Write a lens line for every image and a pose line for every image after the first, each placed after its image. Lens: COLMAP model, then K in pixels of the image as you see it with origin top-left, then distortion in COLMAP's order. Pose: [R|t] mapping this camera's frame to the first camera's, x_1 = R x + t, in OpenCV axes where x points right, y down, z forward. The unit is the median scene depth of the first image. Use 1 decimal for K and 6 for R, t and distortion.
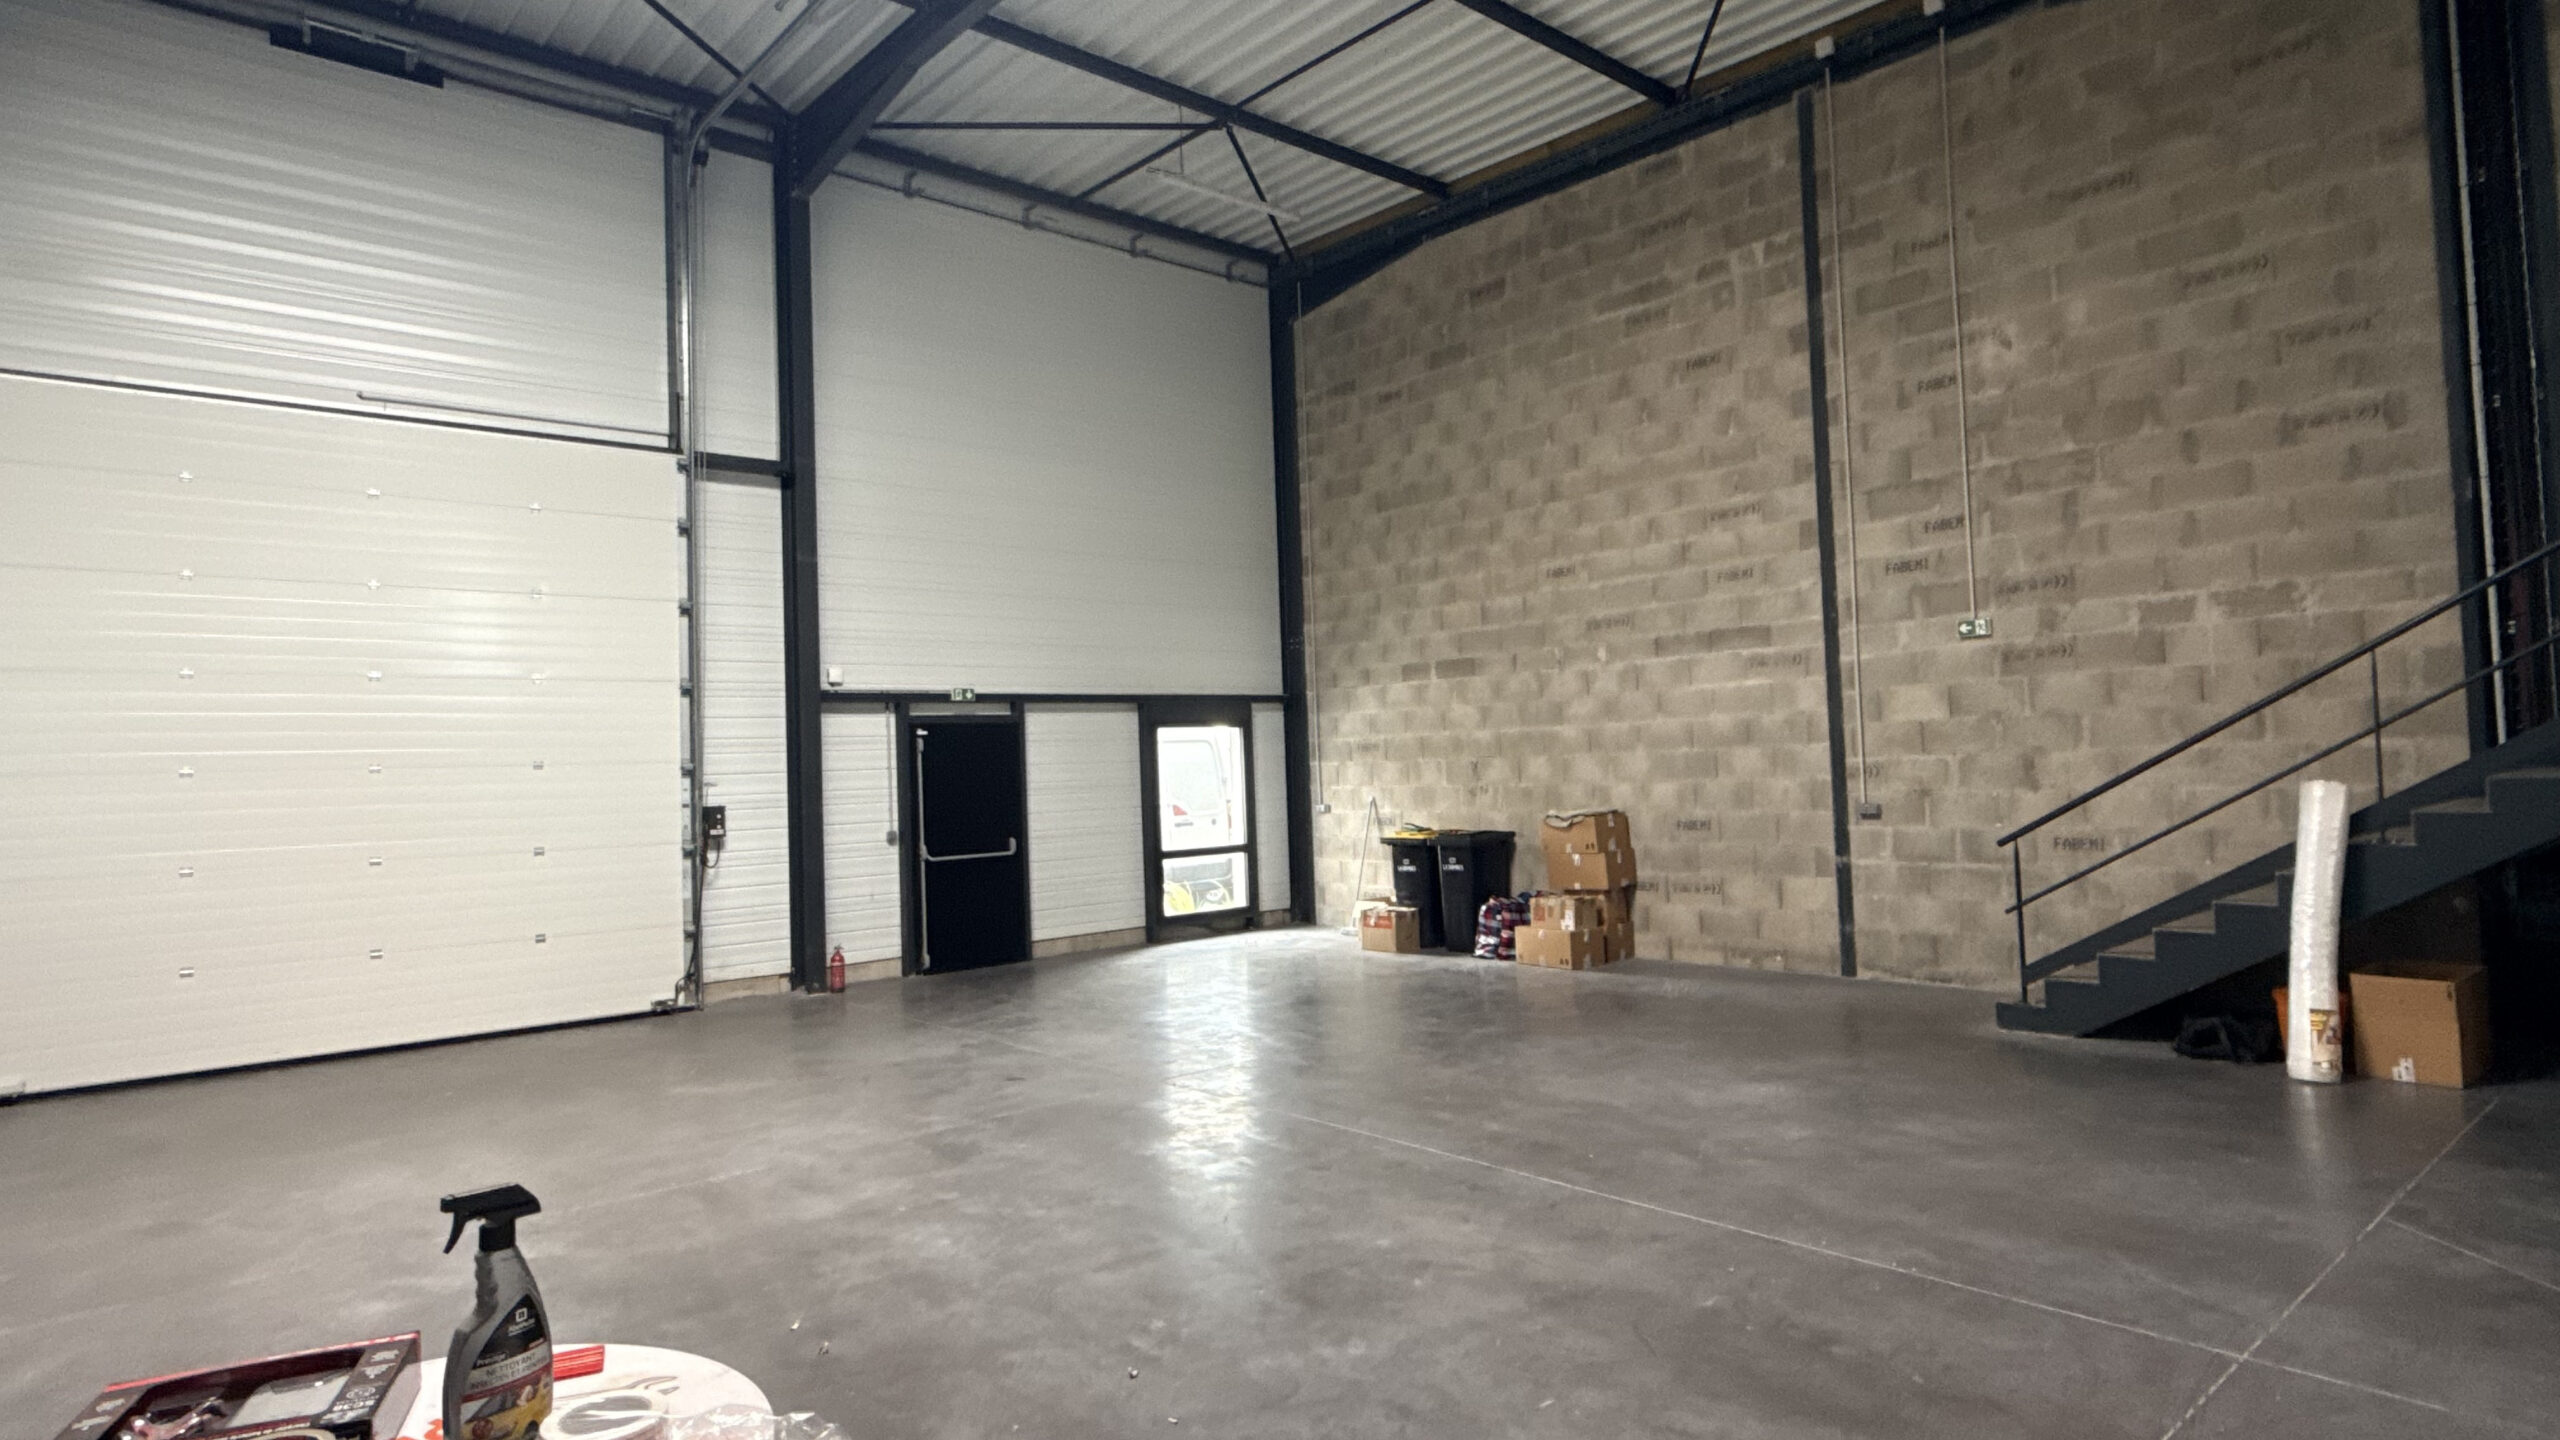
lens RADIAL K [[1377.5, 0, 1276.3], [0, 1377.5, 714.7], [0, 0, 1]] dist [-0.000845, 0.003937]
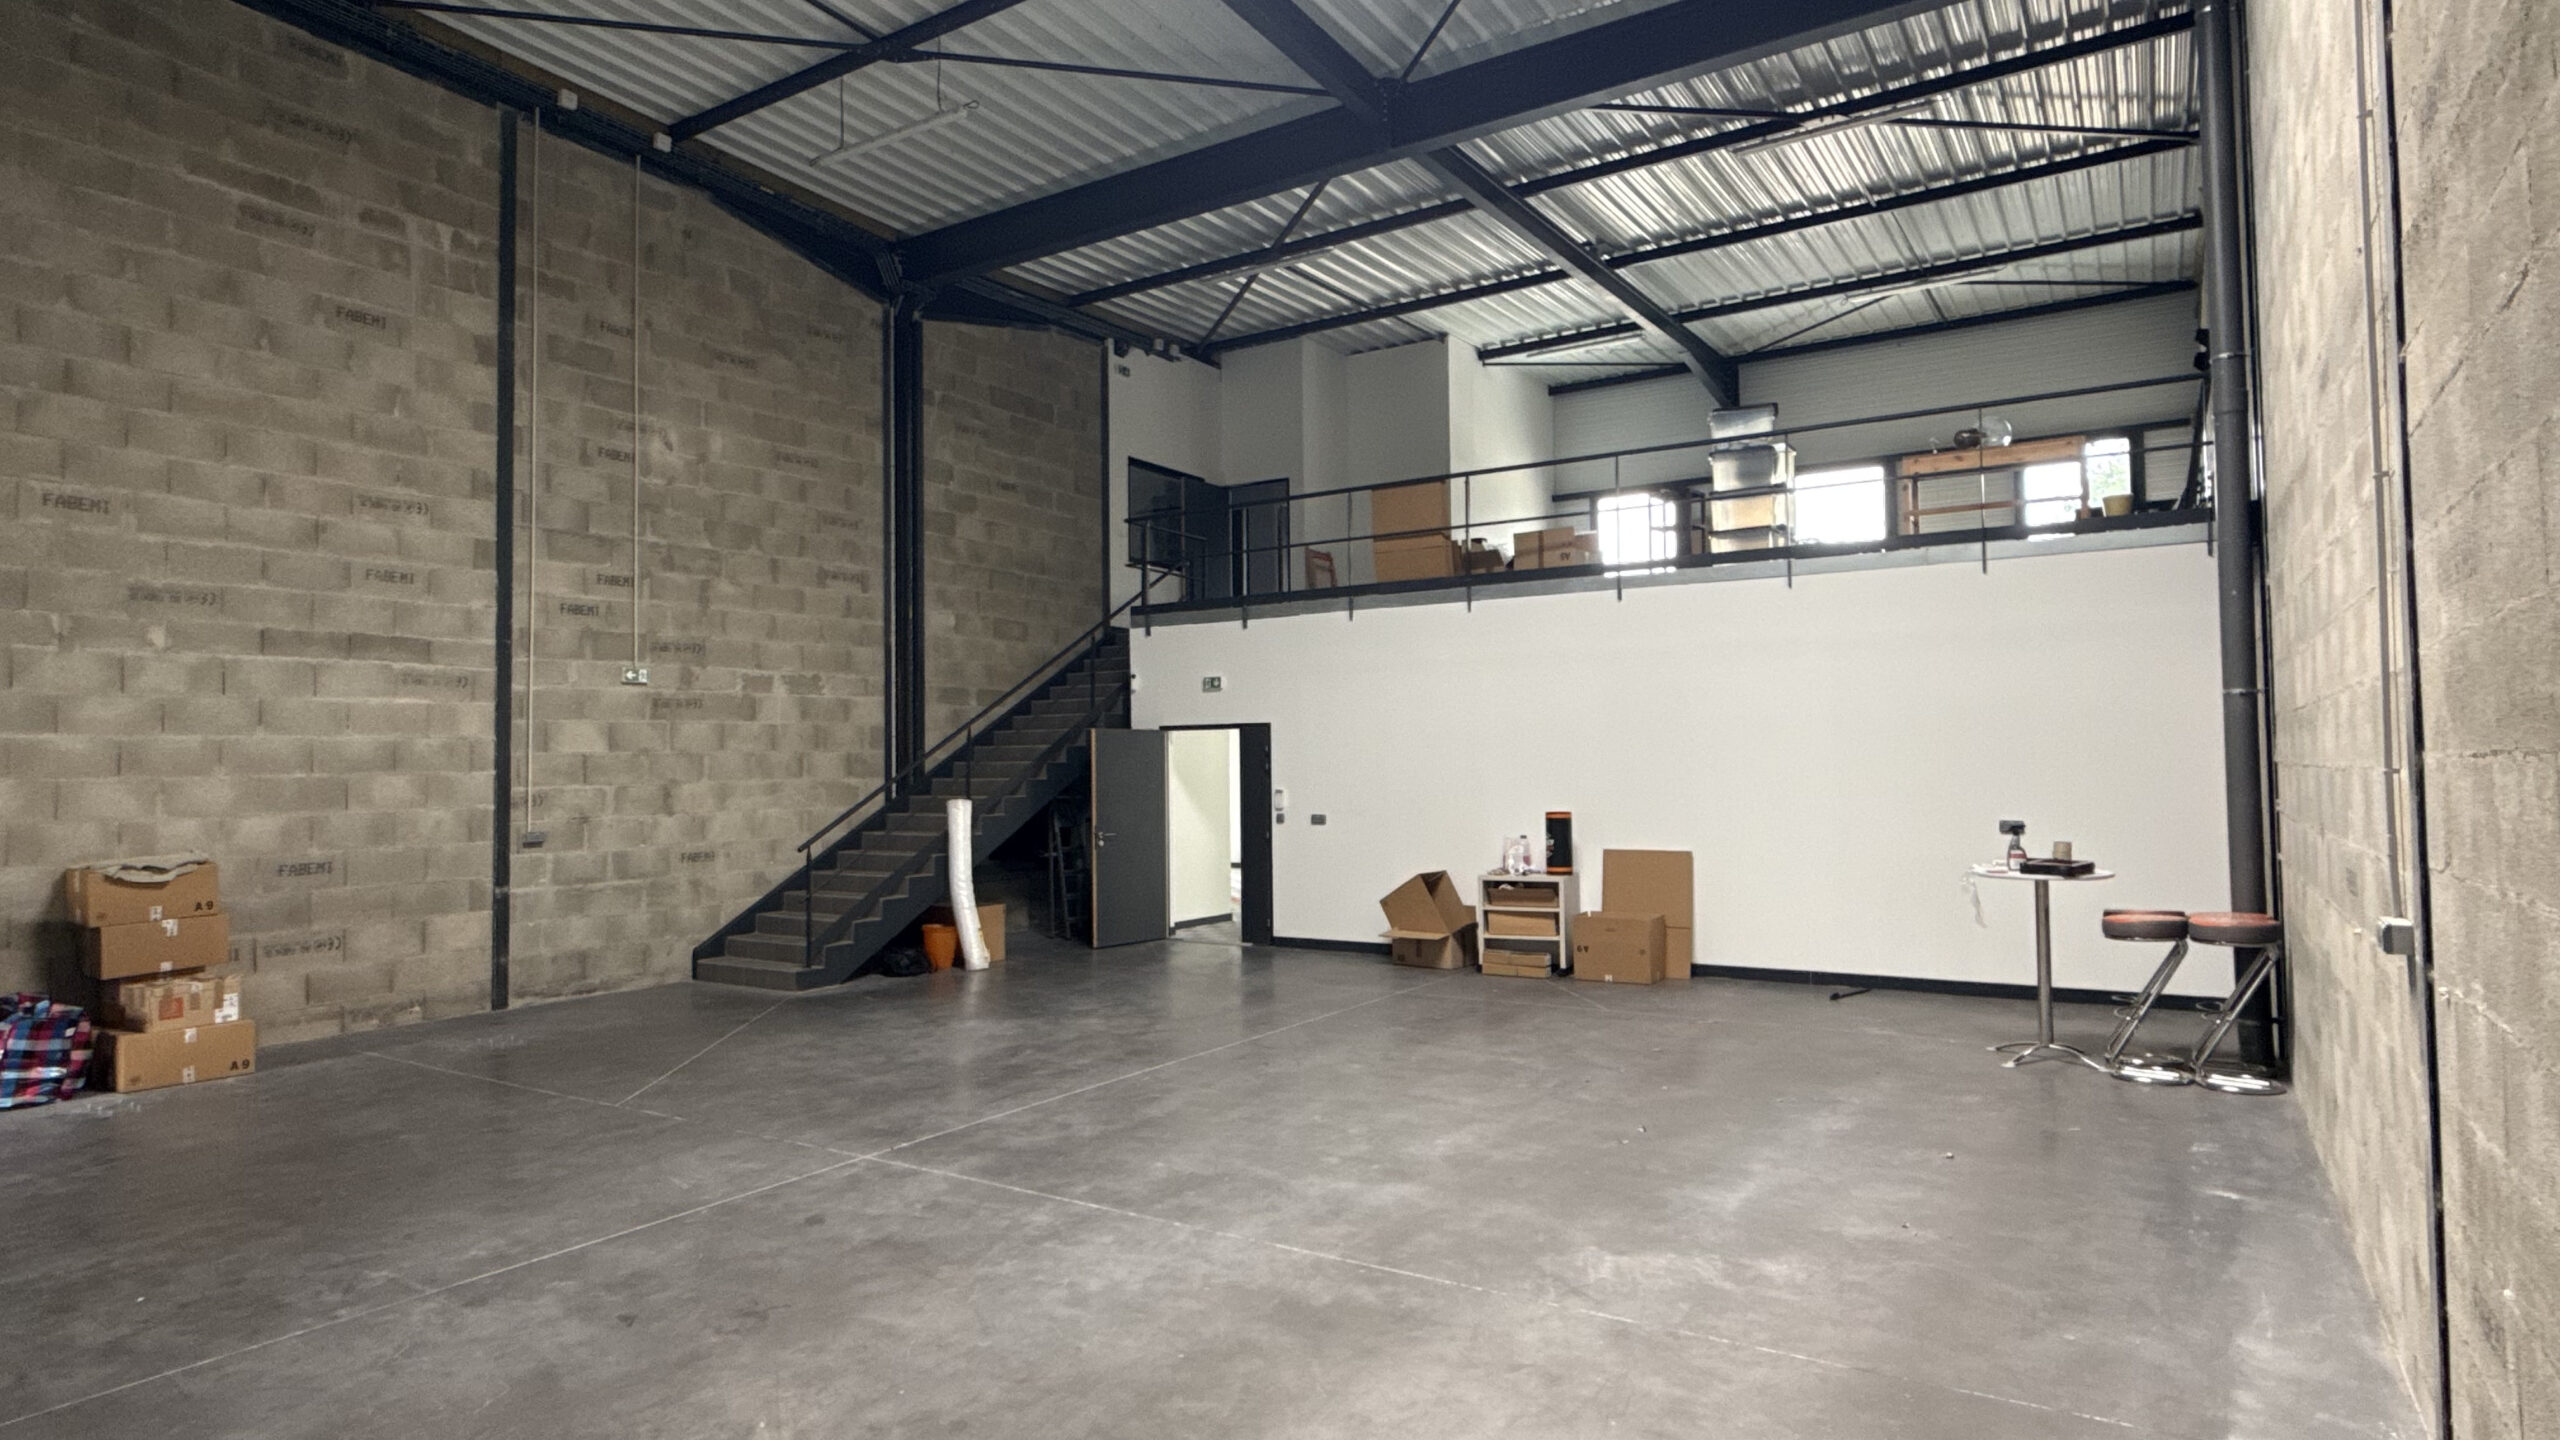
lens RADIAL K [[1377.5, 0, 1286.9], [0, 1377.5, 714.4], [0, 0, 1]] dist [-0.000845, 0.003937]
pose [[-0.284612, 0.076090, 0.955618, -0.715715], [-0.013457, 0.996430, -0.083347, 0.055579], [-0.958548, -0.036581, -0.282572, 0.762474]]
